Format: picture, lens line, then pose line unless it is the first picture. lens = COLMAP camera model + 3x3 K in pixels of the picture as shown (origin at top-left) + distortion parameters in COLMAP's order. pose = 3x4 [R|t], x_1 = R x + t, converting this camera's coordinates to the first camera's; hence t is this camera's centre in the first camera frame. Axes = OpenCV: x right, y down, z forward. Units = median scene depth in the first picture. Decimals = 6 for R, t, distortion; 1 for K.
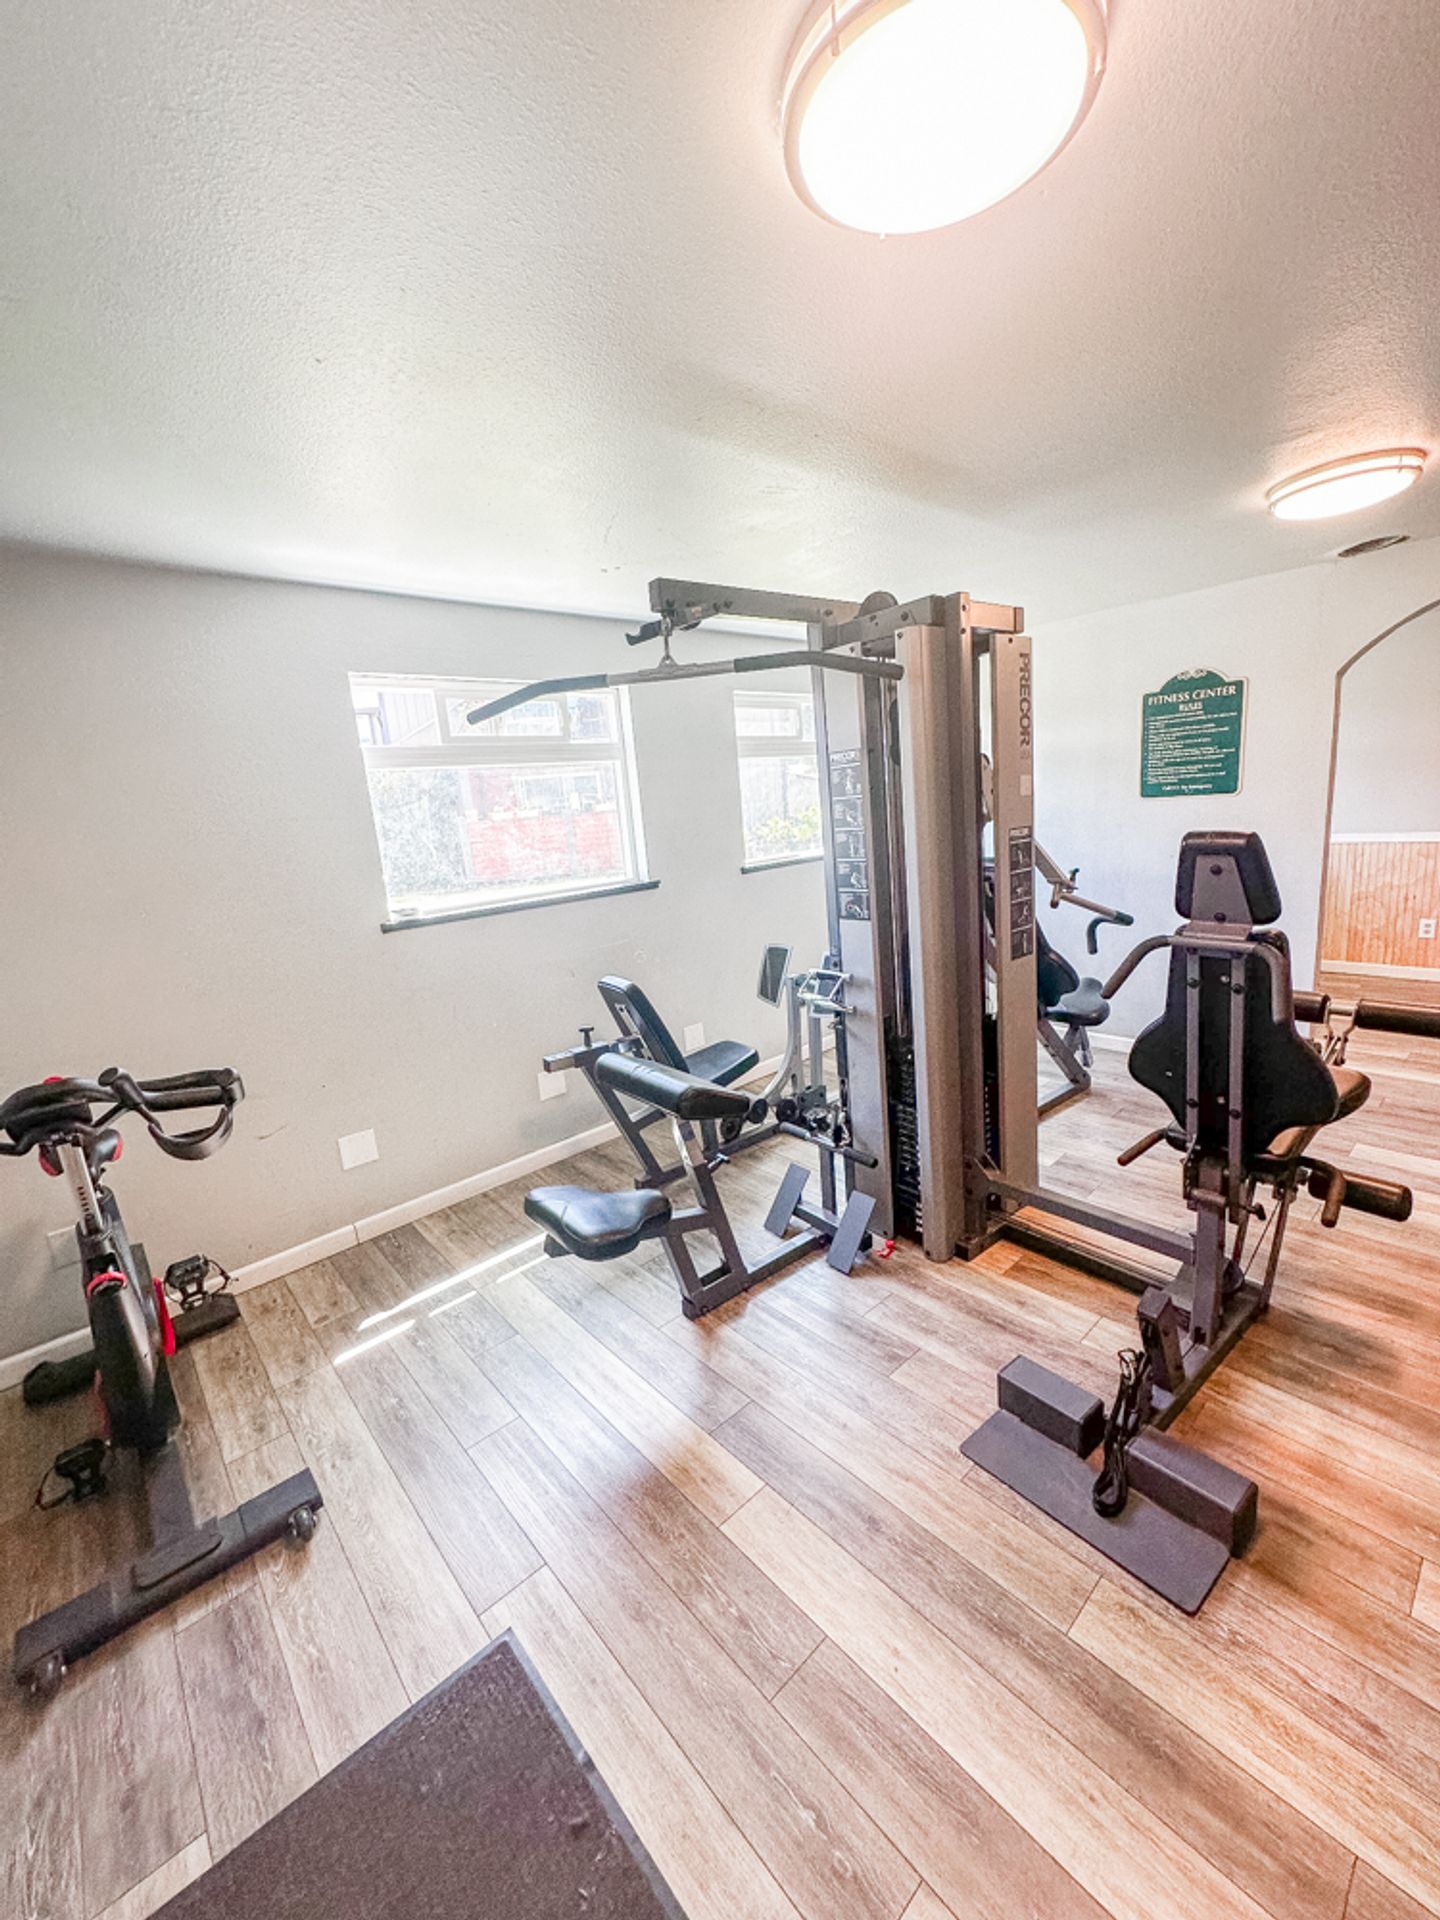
lens RADIAL K [[762.8, 0, 720.0], [0, 762.8, 960.0], [0, 0, 1]] dist [-0.006910, 0.000675]
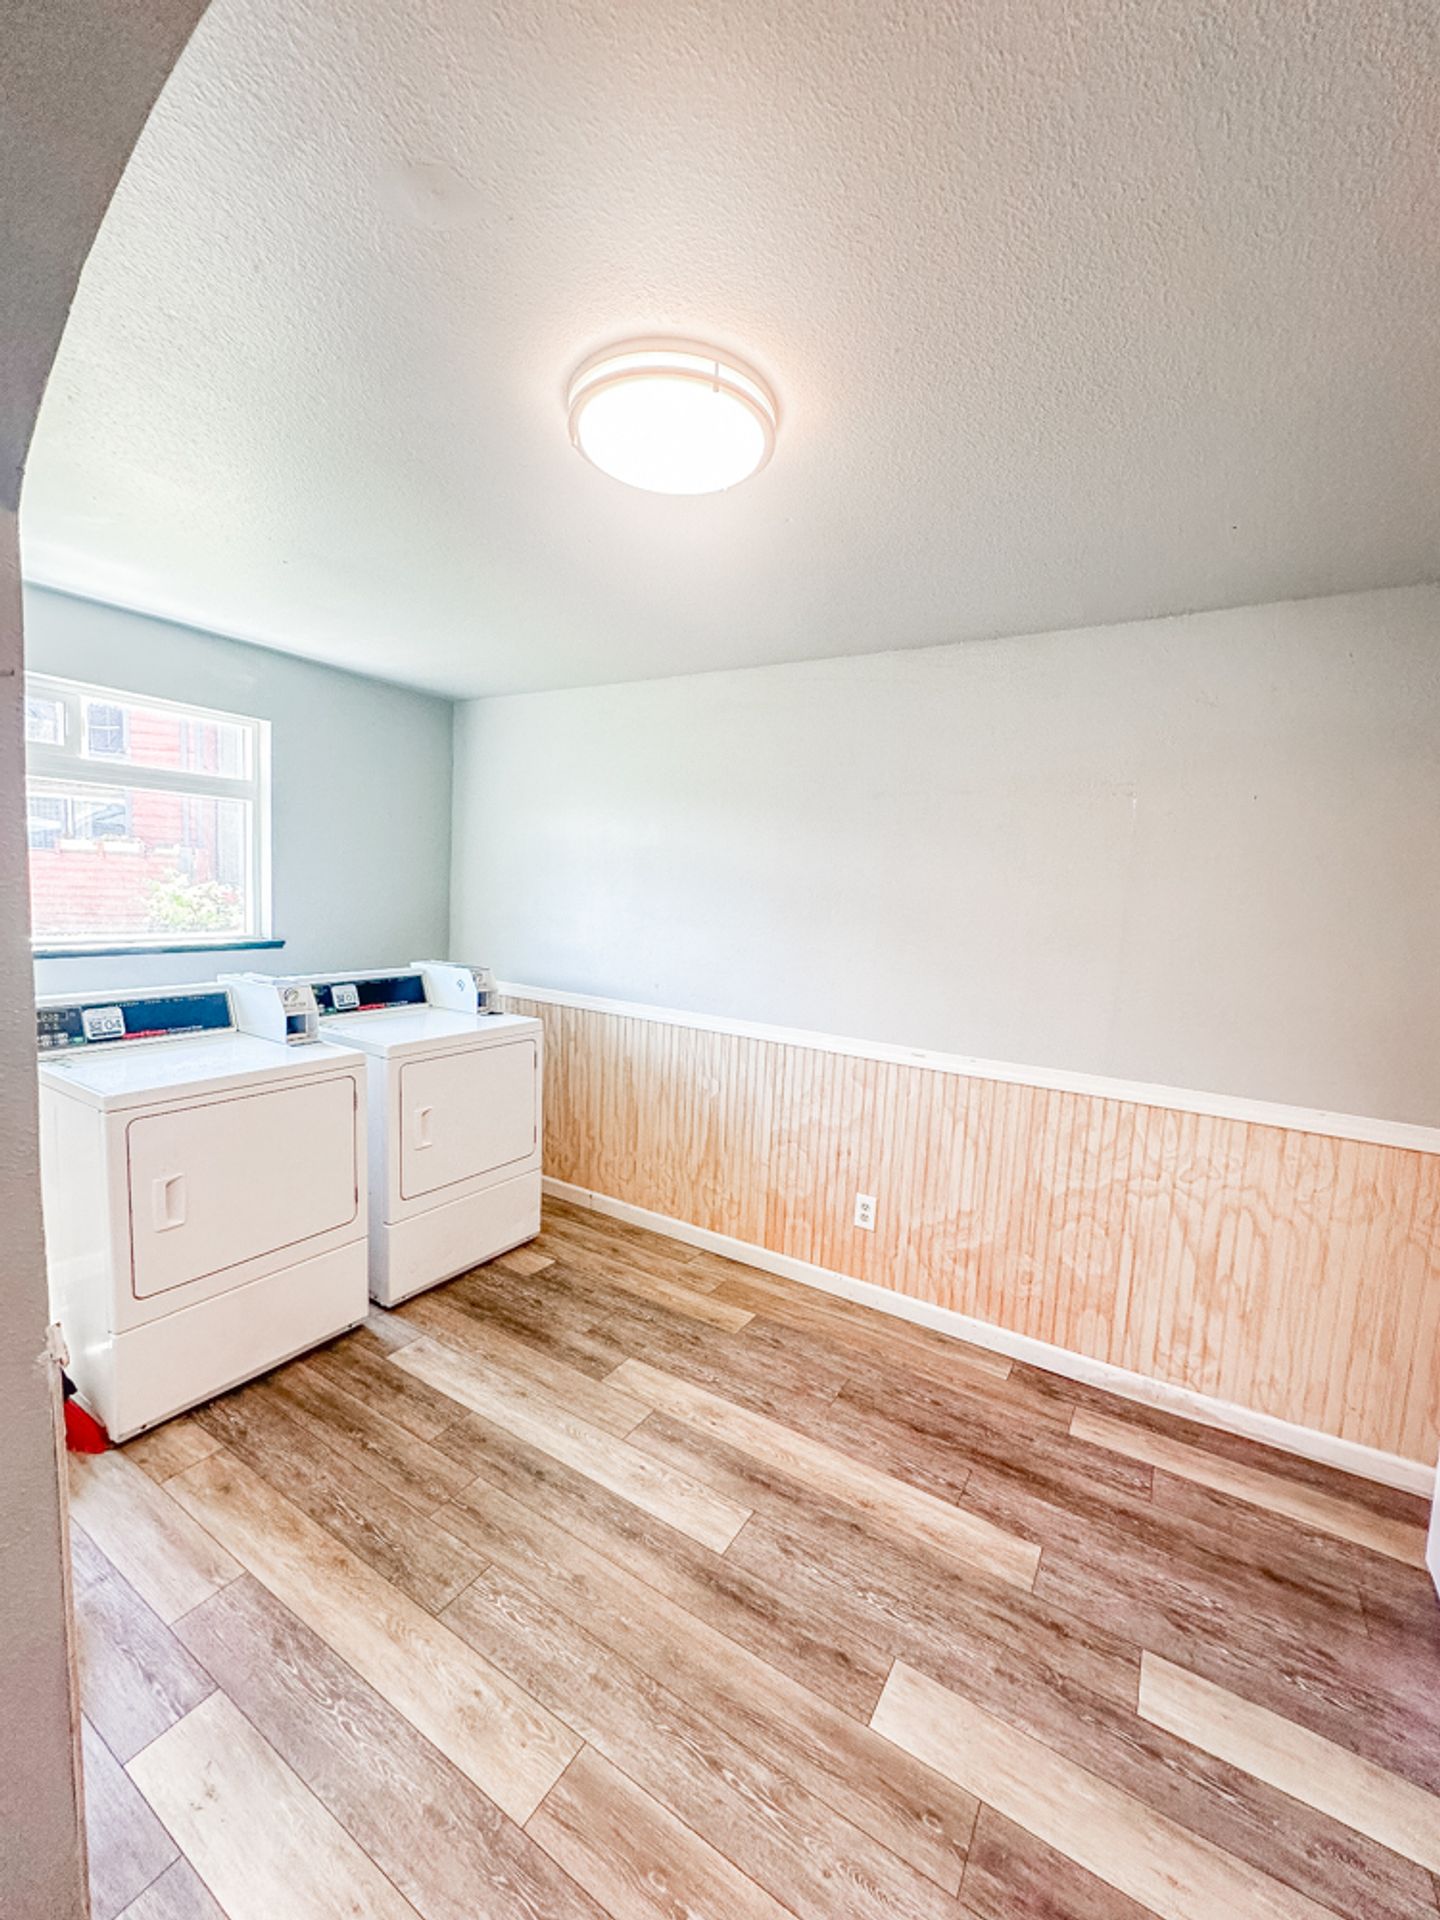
lens RADIAL K [[762.8, 0, 720.0], [0, 762.8, 960.0], [0, 0, 1]] dist [-0.006910, 0.000675]
pose [[0.954477, 0.093613, 0.283216, 0.645878], [-0.063099, 0.991356, -0.115028, -0.150829], [-0.291536, 0.091921, 0.952133, 0.475496]]
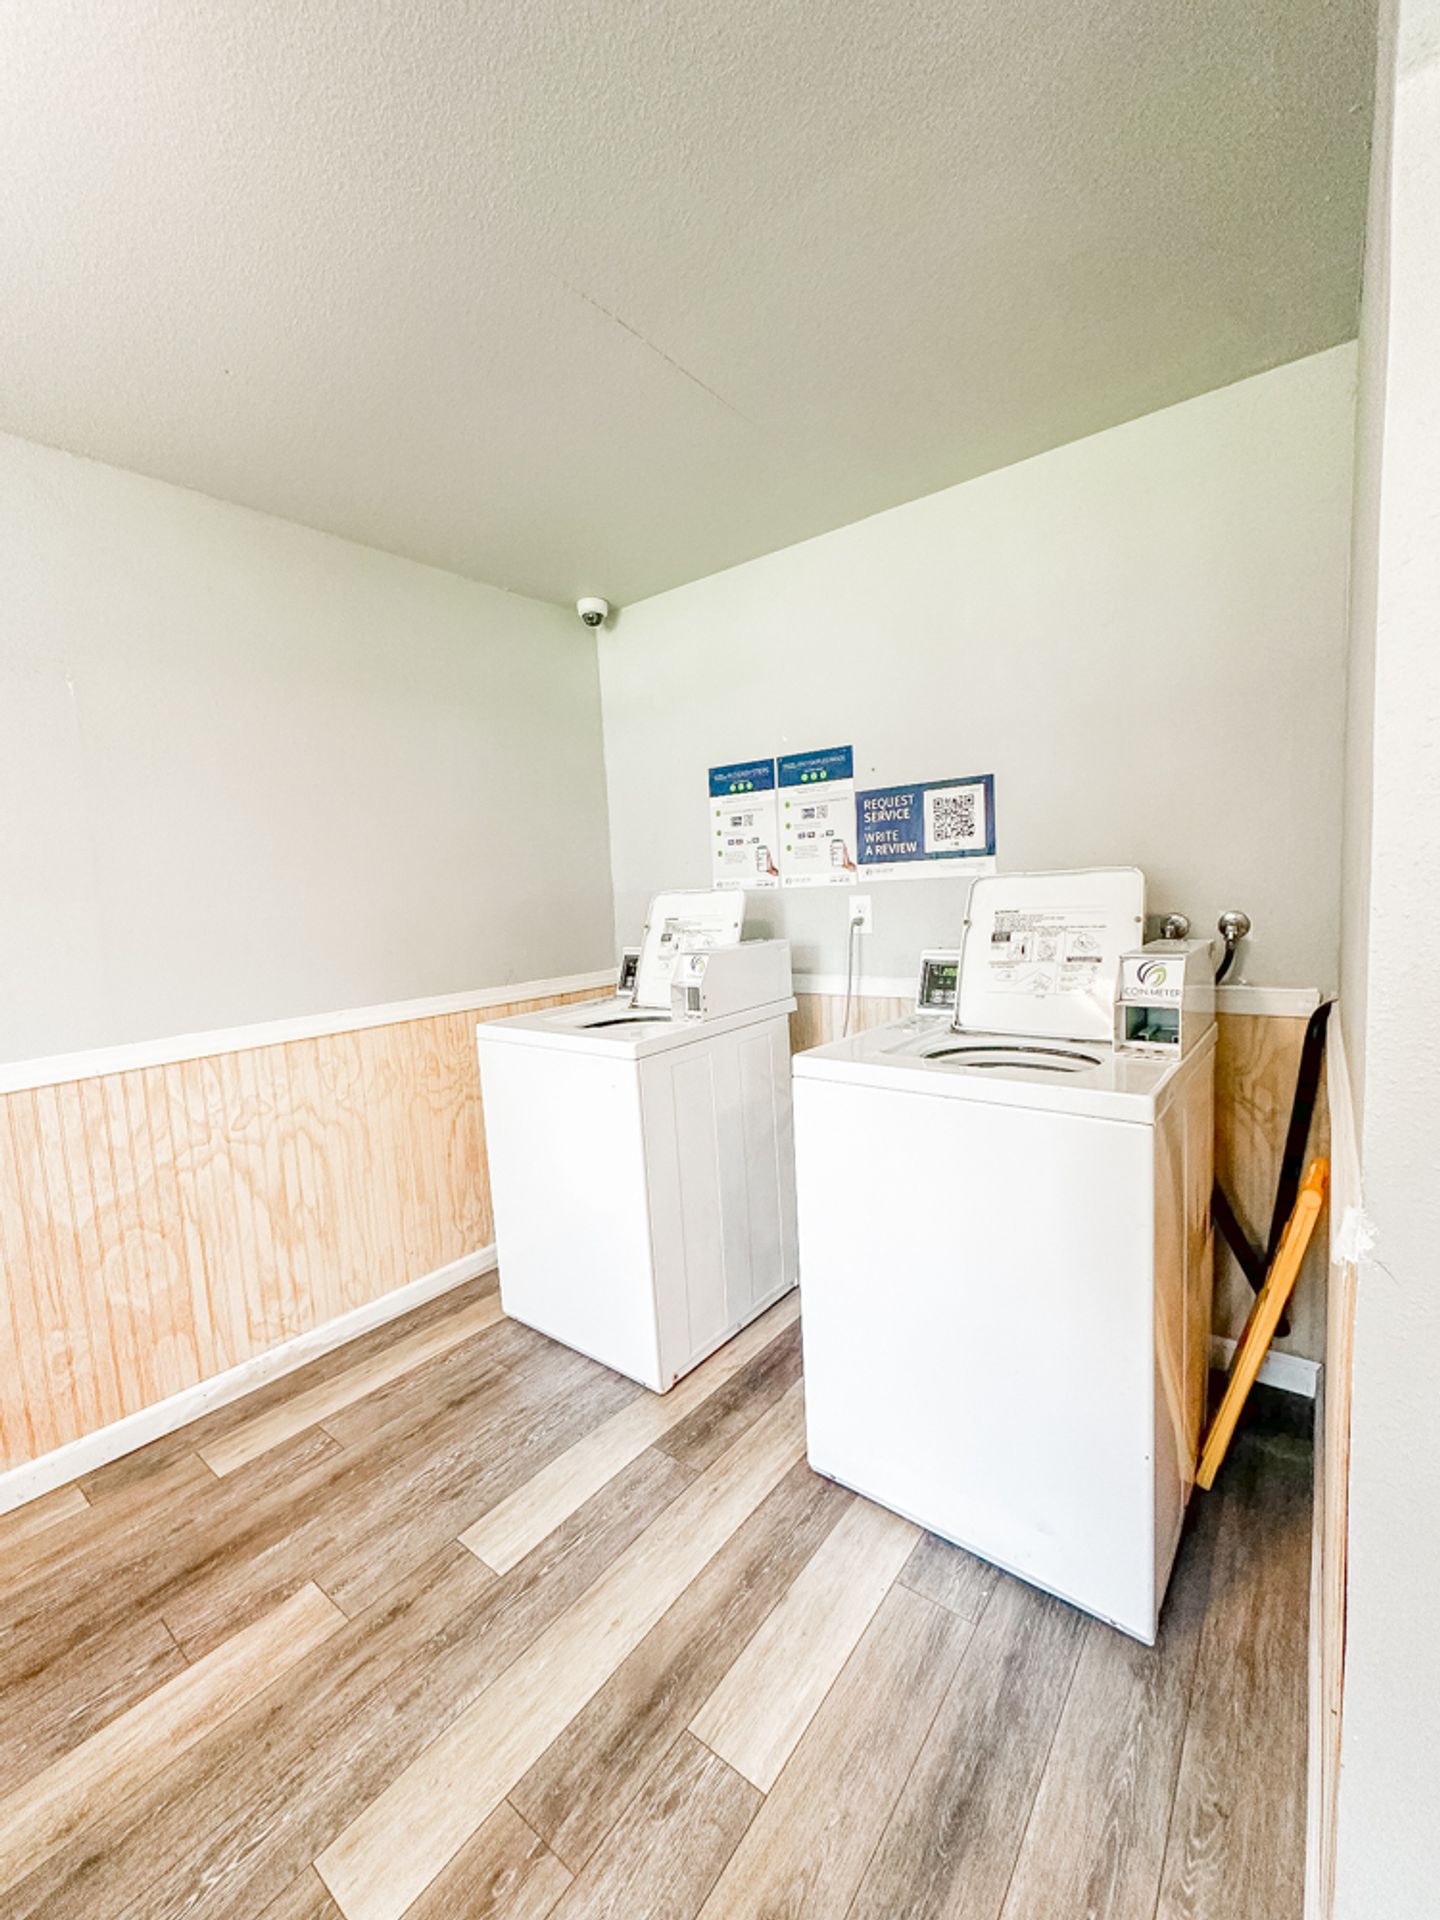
lens RADIAL K [[762.8, 0, 720.0], [0, 762.8, 960.0], [0, 0, 1]] dist [-0.006910, 0.000675]
pose [[-0.173449, -0.007644, 0.984813, 0.605446], [0.255935, 0.965264, 0.052568, -0.133431], [-0.951006, 0.261166, -0.165468, 0.631501]]
